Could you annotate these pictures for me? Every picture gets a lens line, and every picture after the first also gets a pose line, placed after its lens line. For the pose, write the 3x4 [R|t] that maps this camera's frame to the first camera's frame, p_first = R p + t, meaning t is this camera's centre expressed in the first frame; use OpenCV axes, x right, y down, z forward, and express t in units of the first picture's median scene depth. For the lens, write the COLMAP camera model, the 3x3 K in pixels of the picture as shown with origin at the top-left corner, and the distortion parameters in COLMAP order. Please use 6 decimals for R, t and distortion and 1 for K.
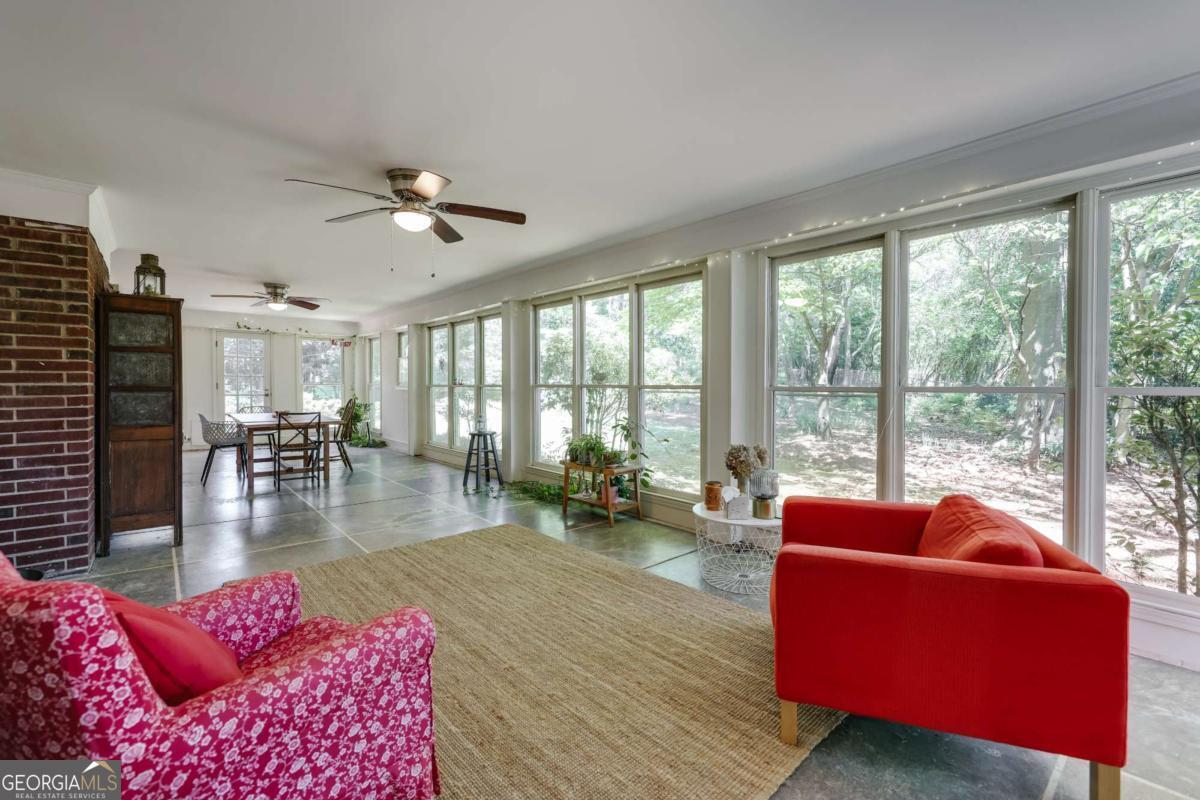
lens RADIAL K [[523.1, 0, 606.2], [0, 523.1, 383.0], [0, 0, 1]] dist [0.000878, 0.000122]
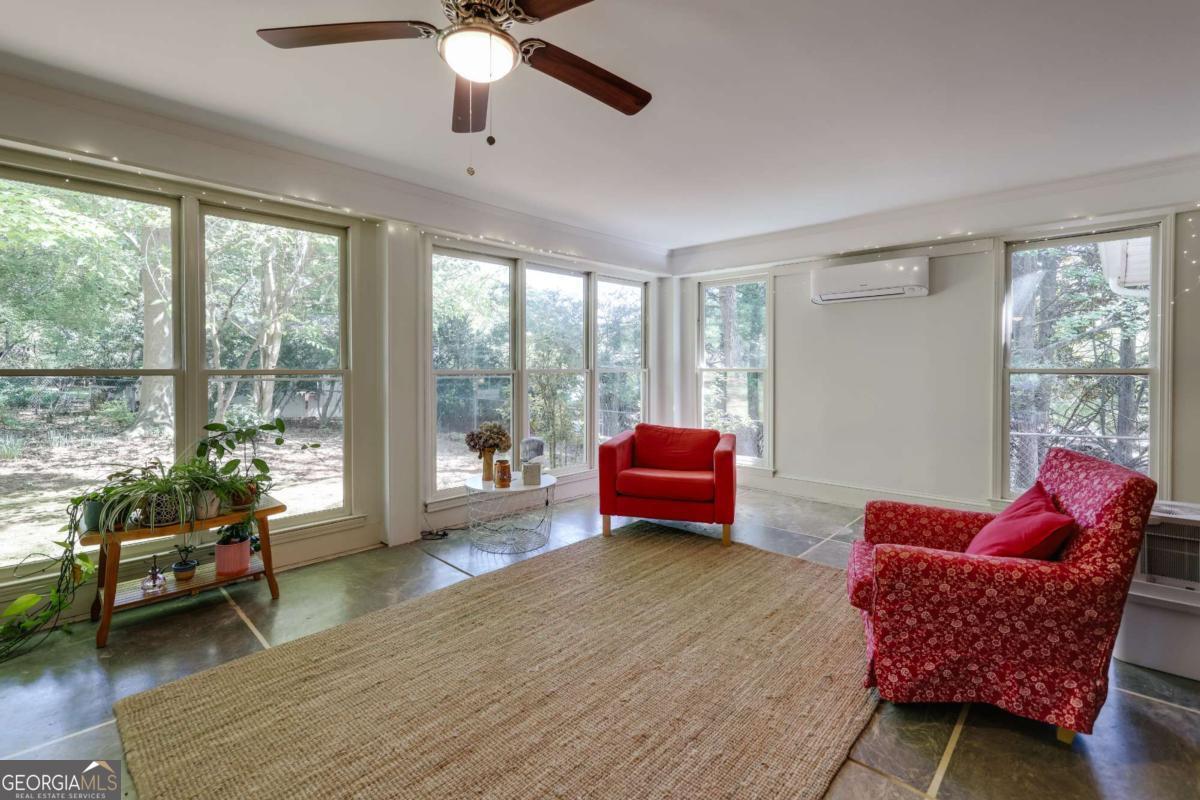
lens RADIAL K [[523.1, 0, 606.2], [0, 523.1, 383.0], [0, 0, 1]] dist [0.000878, 0.000122]
pose [[-0.094095, -0.020985, 0.995342, -0.746861], [0.004850, 0.999756, 0.021537, 0.008560], [-0.995551, 0.006854, -0.093970, 0.777044]]
